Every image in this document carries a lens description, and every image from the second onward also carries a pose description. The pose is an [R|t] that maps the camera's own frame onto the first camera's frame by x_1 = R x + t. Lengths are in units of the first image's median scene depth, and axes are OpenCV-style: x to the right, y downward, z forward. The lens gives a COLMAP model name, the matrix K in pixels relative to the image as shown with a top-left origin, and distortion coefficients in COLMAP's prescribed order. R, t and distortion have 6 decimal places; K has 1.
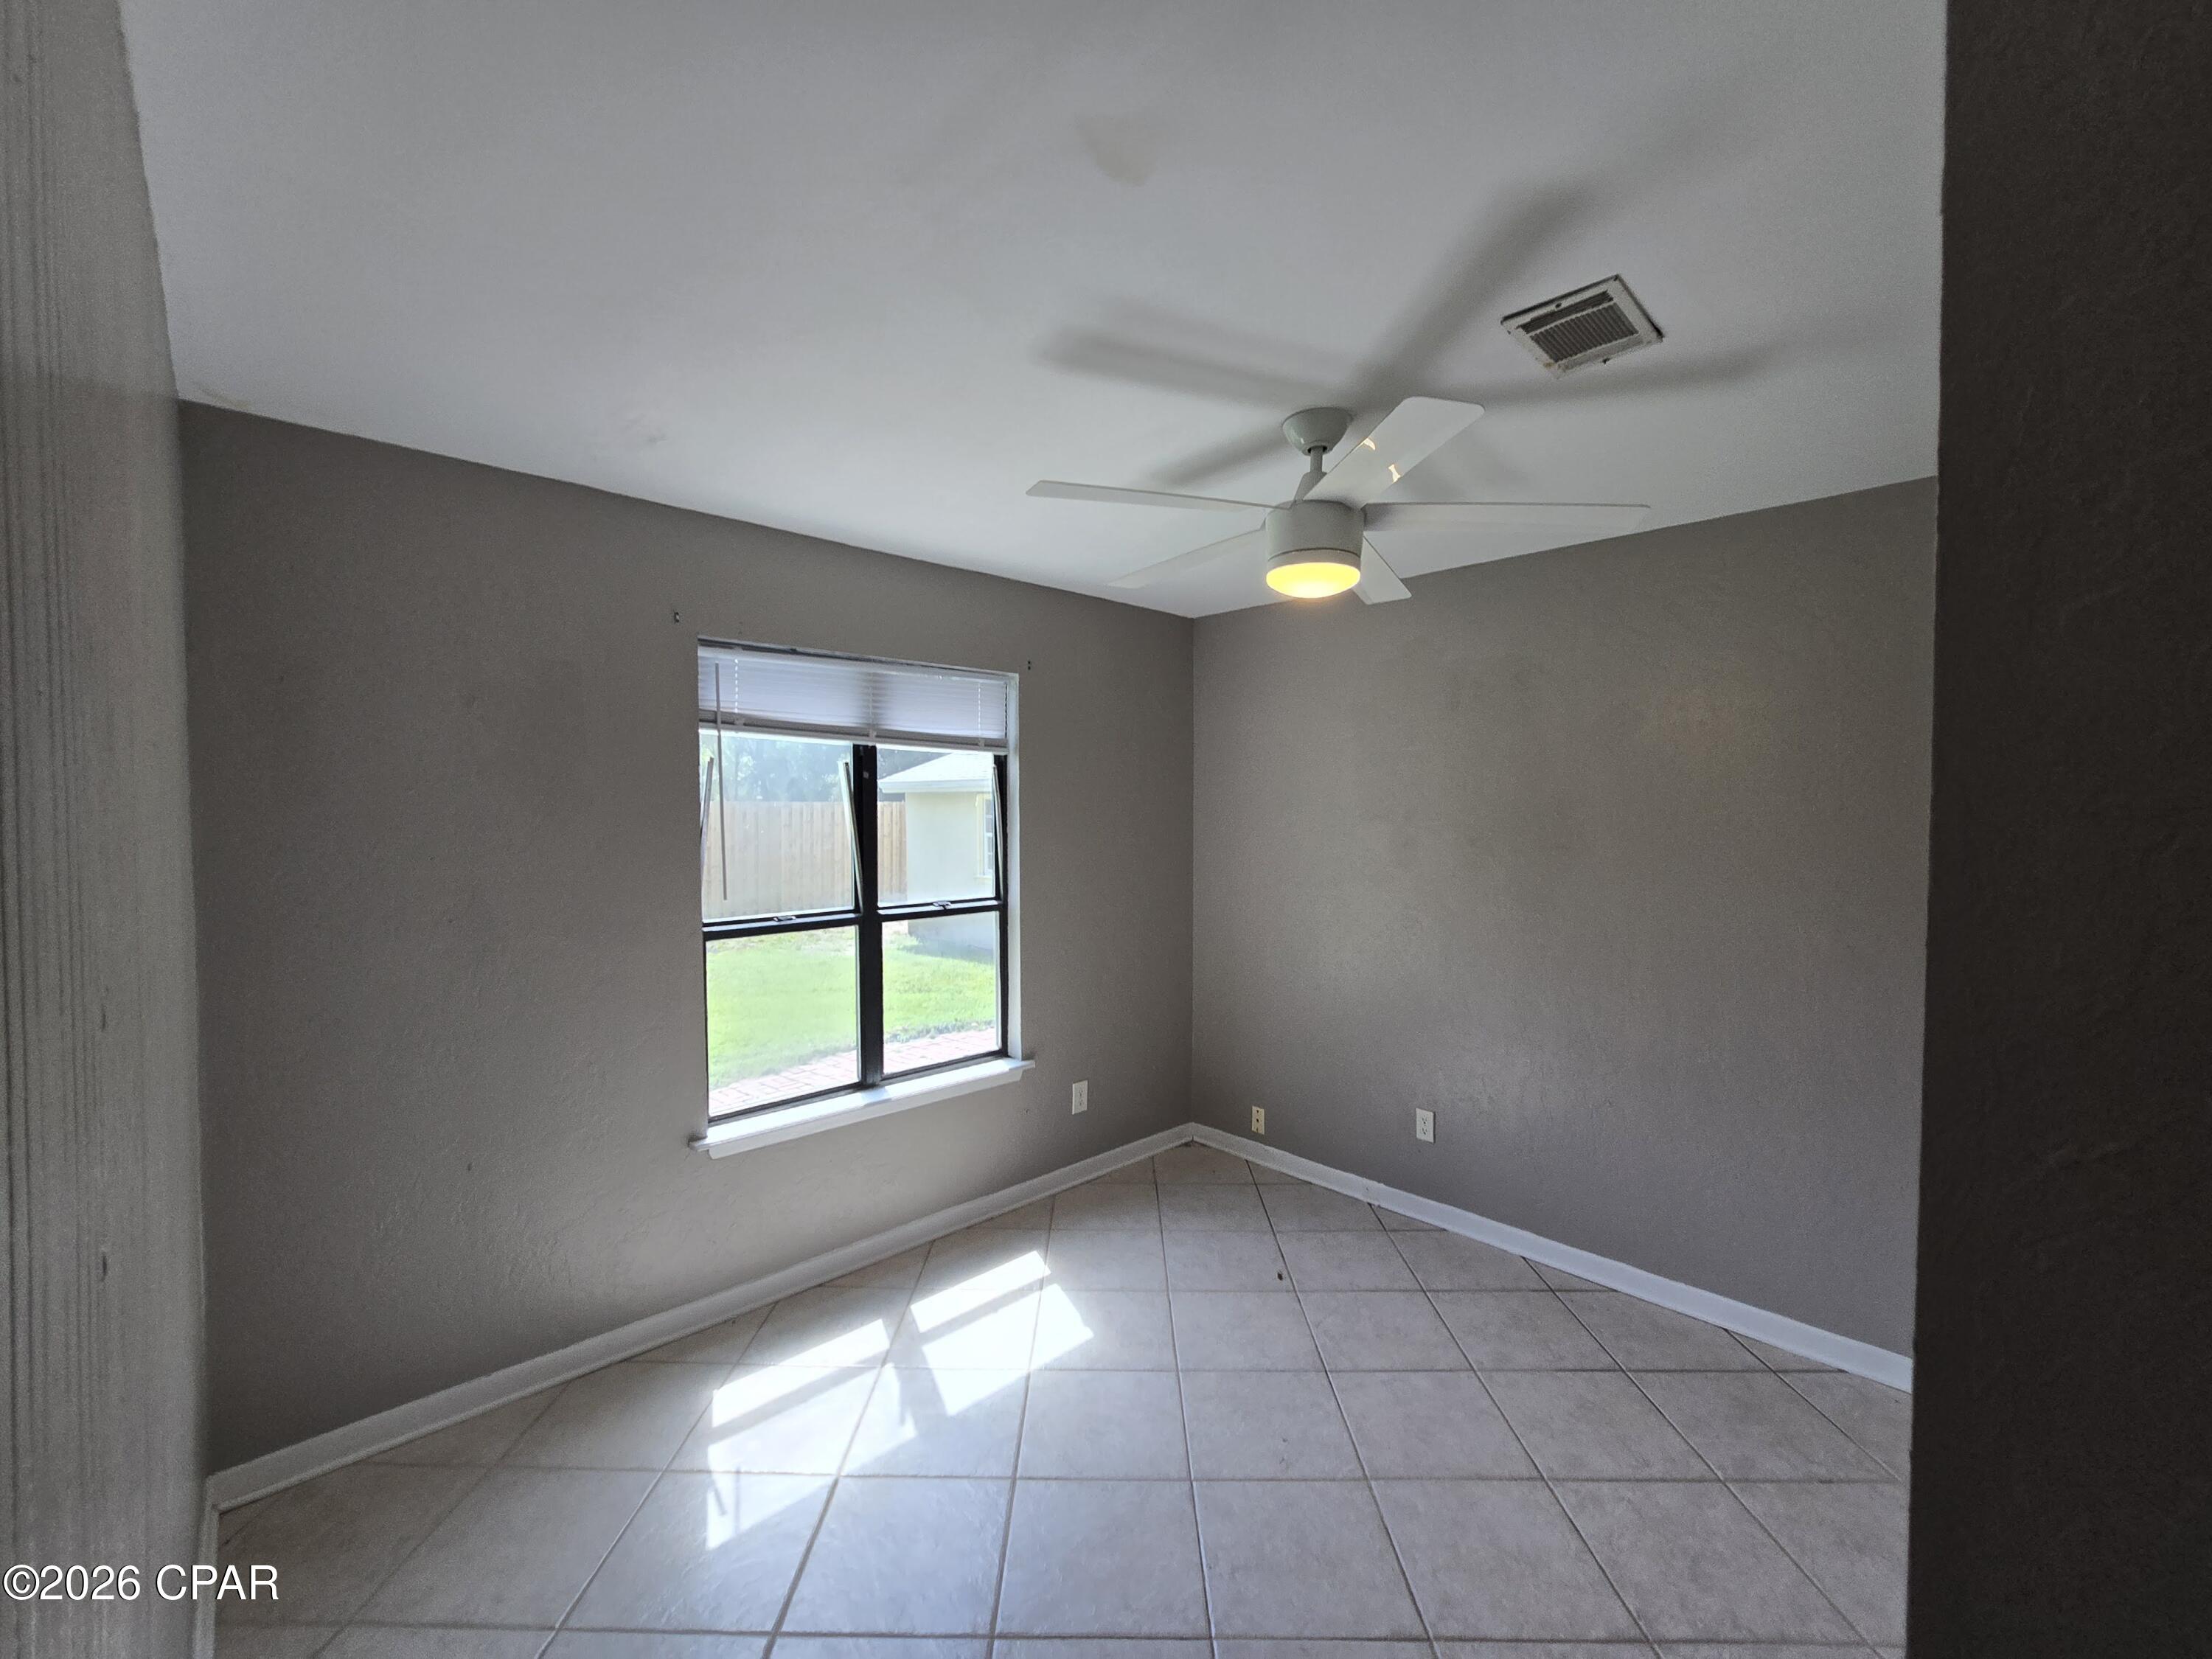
lens RADIAL K [[910.1, 0, 1111.1], [0, 910.1, 830.9], [0, 0, 1]] dist [-0.001842, -0.000223]
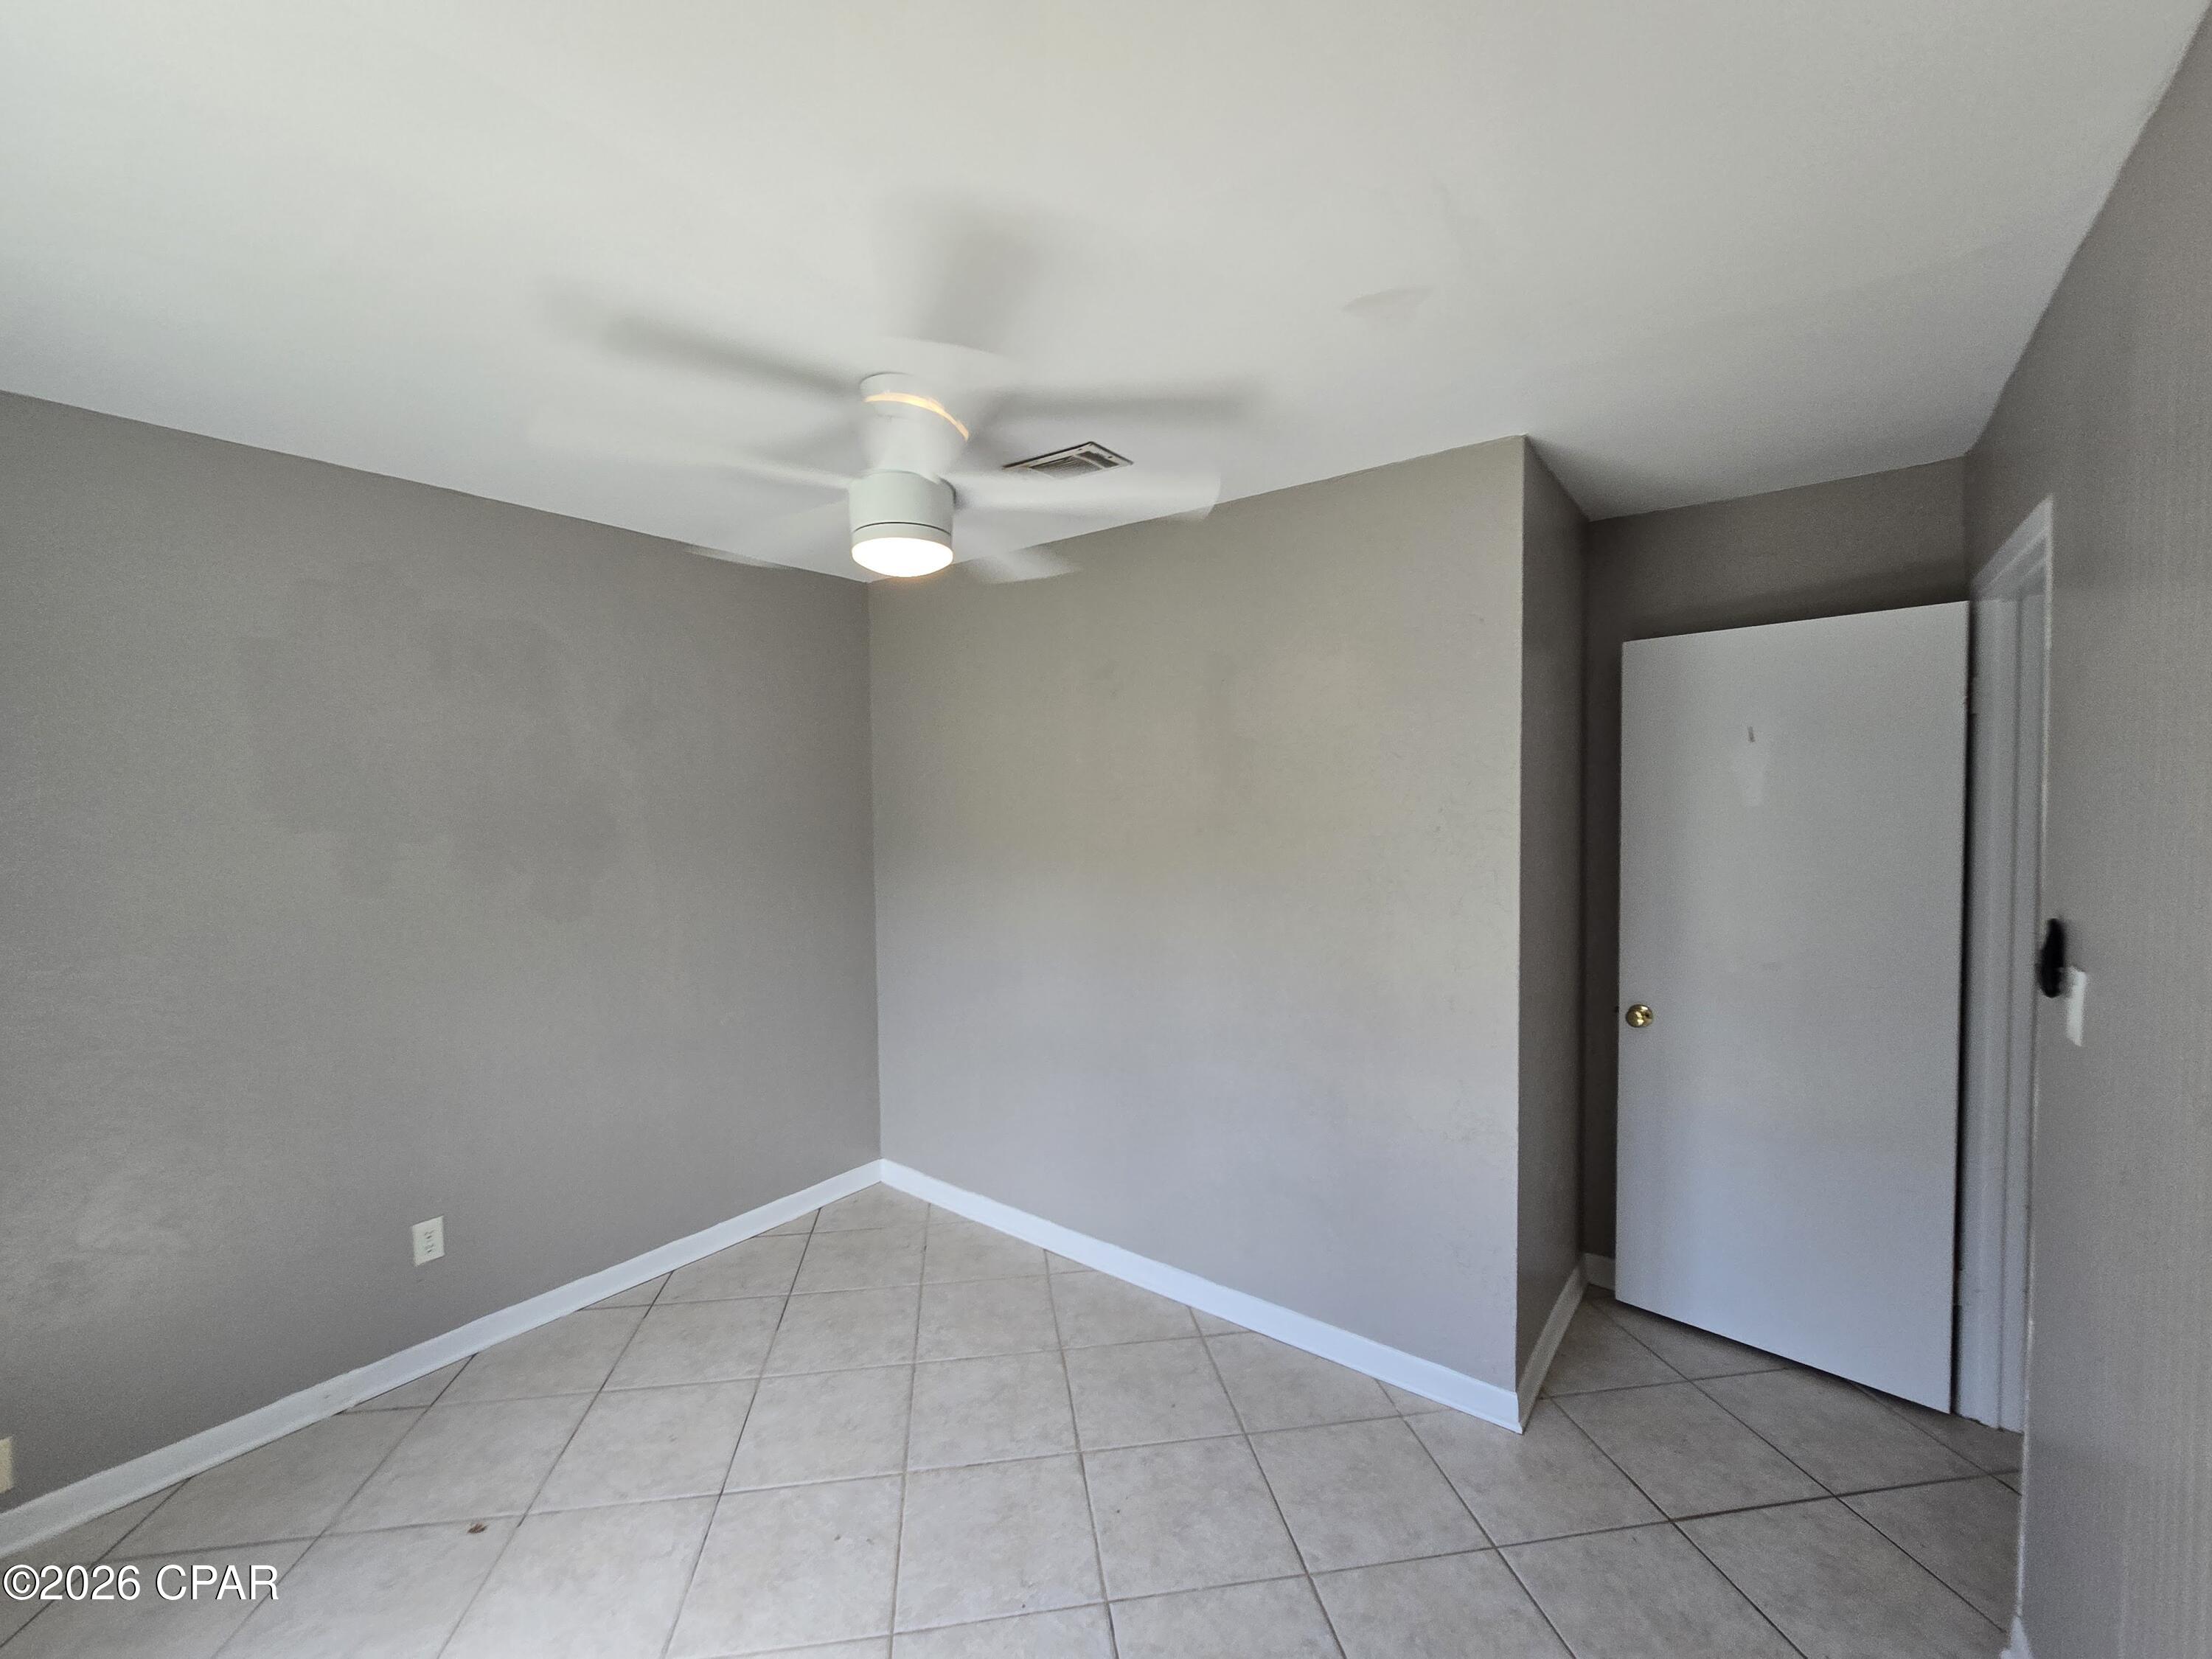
lens RADIAL K [[910.1, 0, 1111.1], [0, 910.1, 830.9], [0, 0, 1]] dist [-0.001842, -0.000223]
pose [[-0.147993, -0.037267, 0.988286, -0.612039], [0.044385, 0.998033, 0.044281, -0.008793], [-0.987992, 0.050418, -0.146047, 0.785722]]
